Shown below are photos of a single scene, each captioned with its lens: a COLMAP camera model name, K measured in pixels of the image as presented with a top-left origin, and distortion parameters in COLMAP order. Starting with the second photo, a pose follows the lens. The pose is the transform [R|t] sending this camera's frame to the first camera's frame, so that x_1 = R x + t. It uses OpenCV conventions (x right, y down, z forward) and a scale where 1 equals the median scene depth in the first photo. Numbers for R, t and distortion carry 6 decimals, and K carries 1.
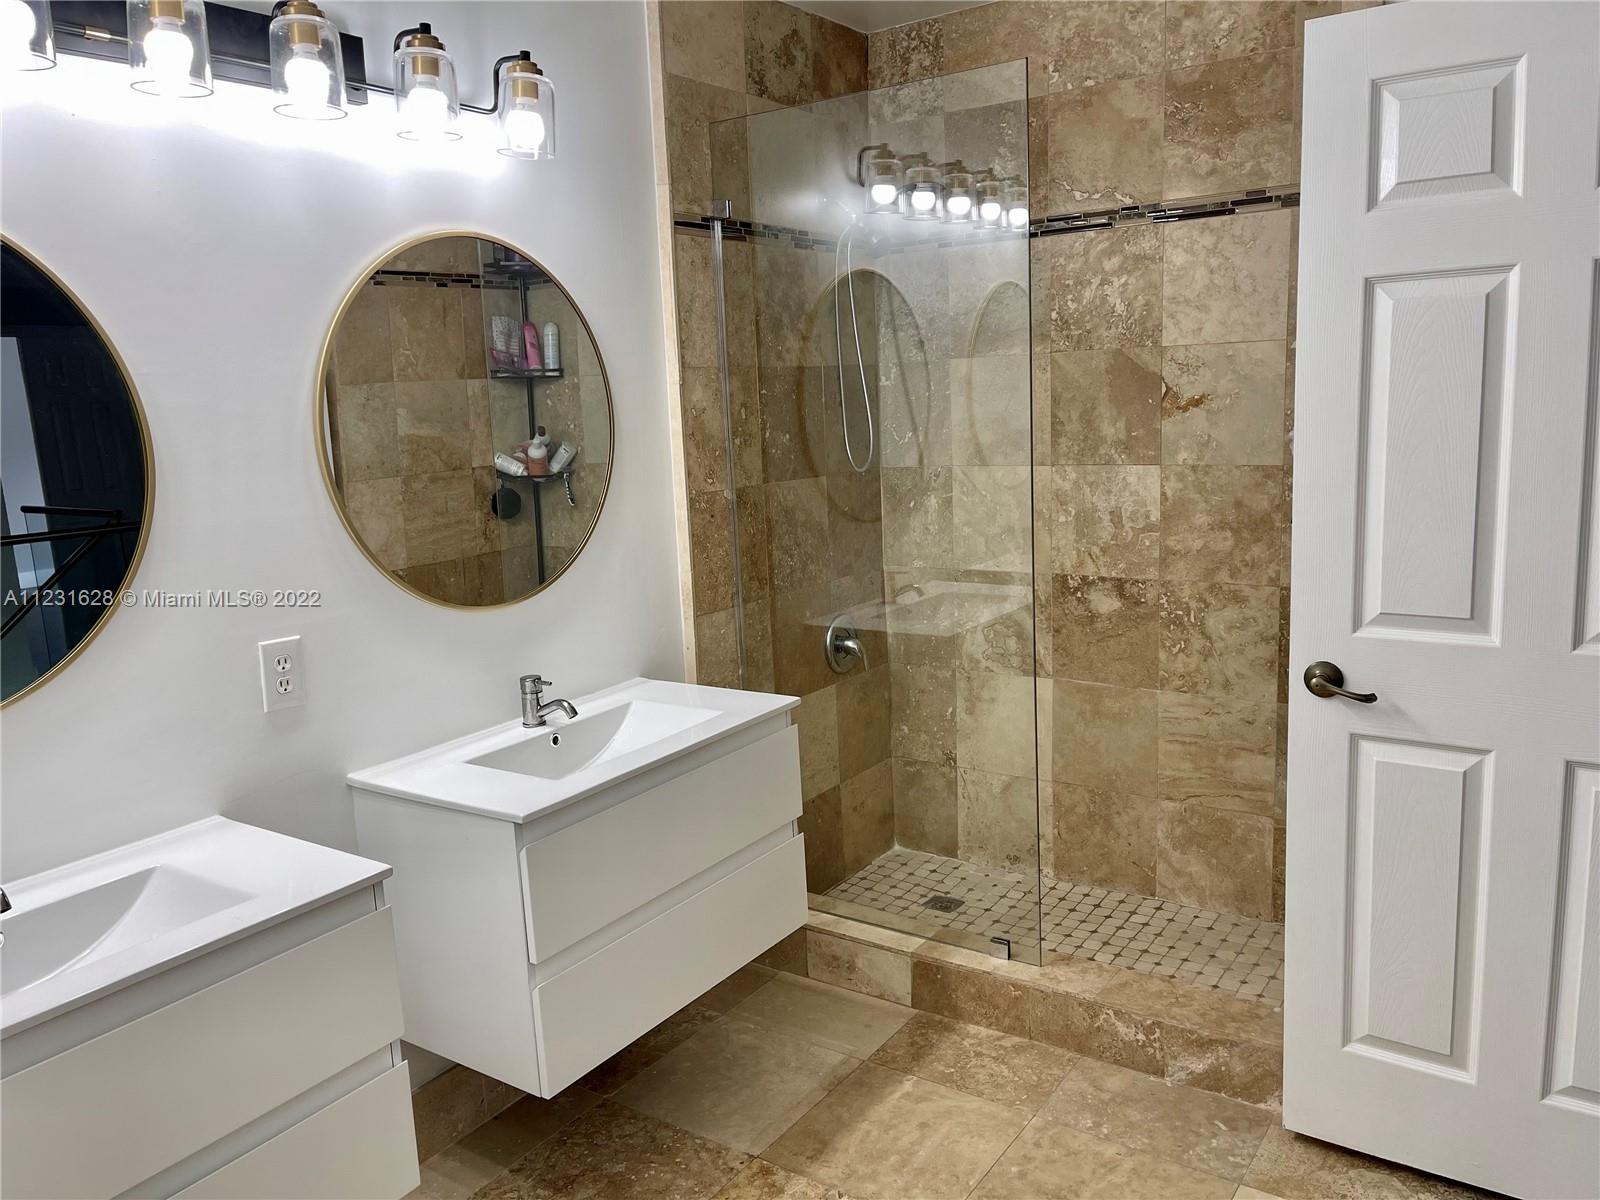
lens RADIAL K [[1217.5, 0, 802.8], [0, 1217.5, 592.3], [0, 0, 1]] dist [0.010232, -0.024801]
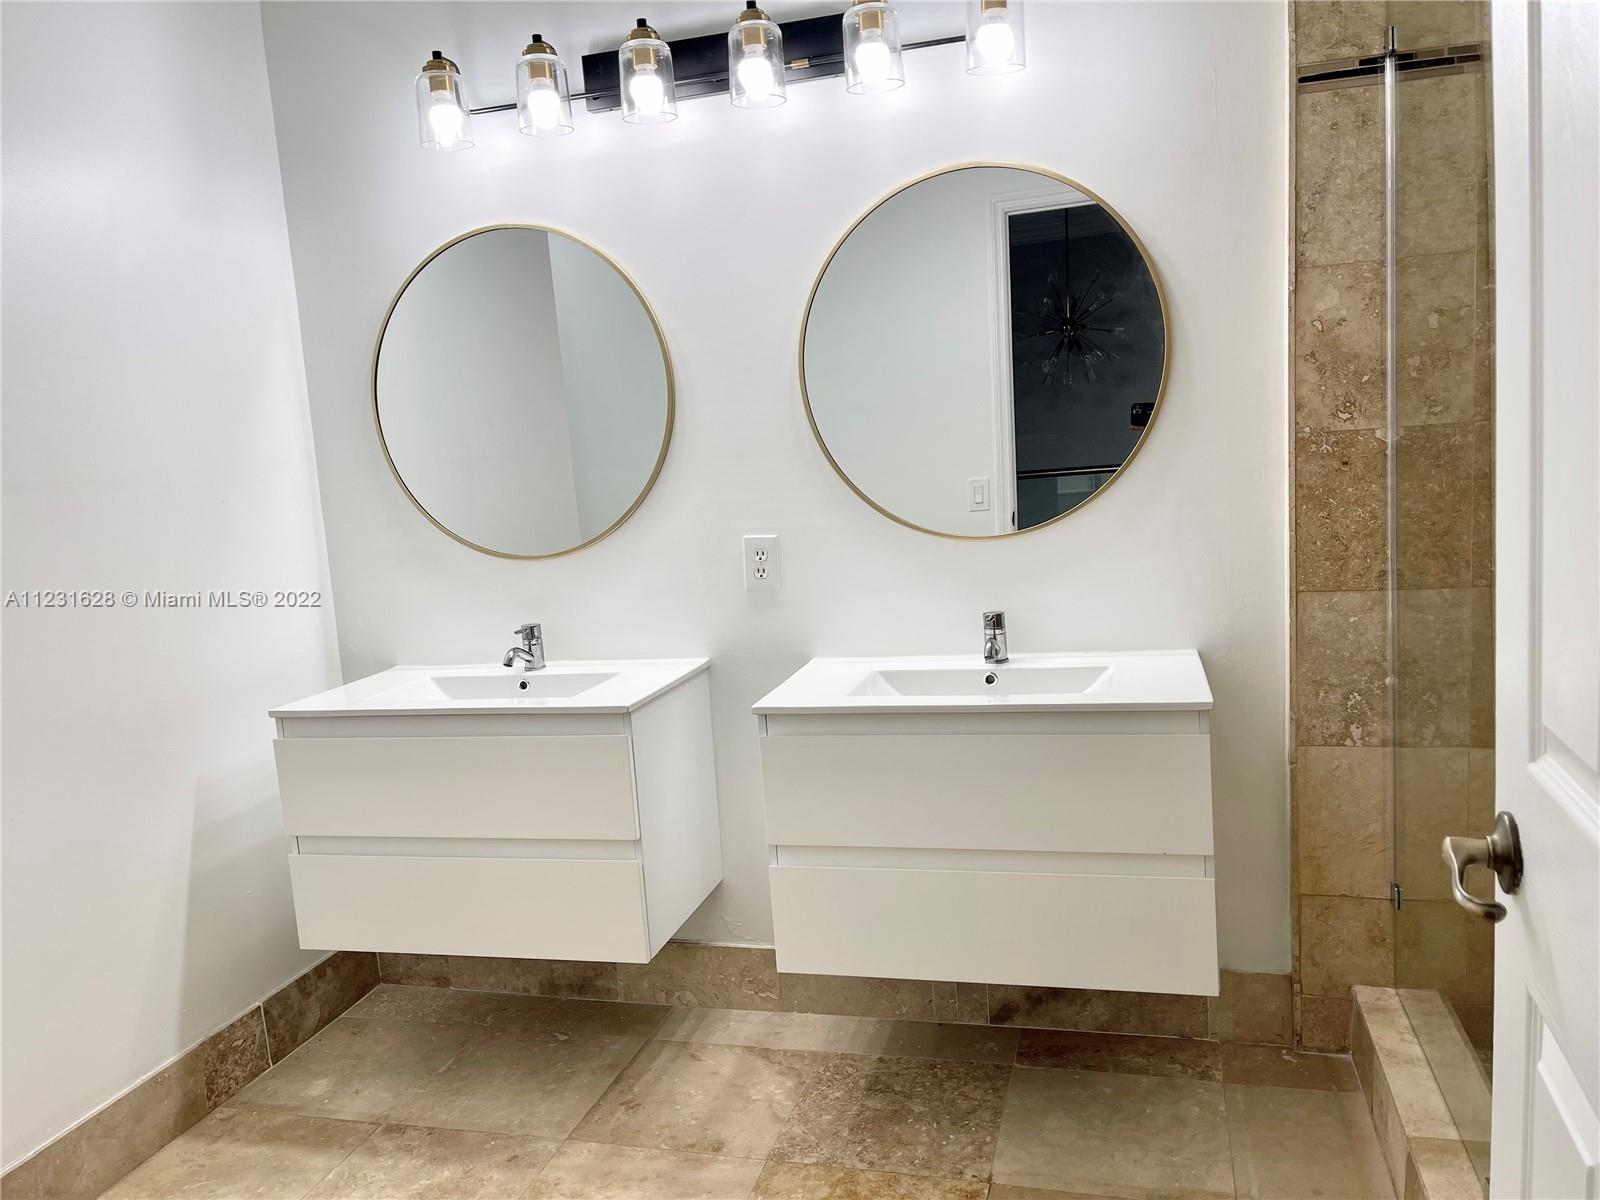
lens RADIAL K [[1217.5, 0, 802.3], [0, 1217.5, 609.6], [0, 0, 1]] dist [0.010232, -0.024801]
pose [[0.314748, 0.146359, -0.937824, 0.557353], [-0.105574, 0.987308, 0.118649, -0.028201], [0.943286, 0.061665, 0.326205, 0.456558]]
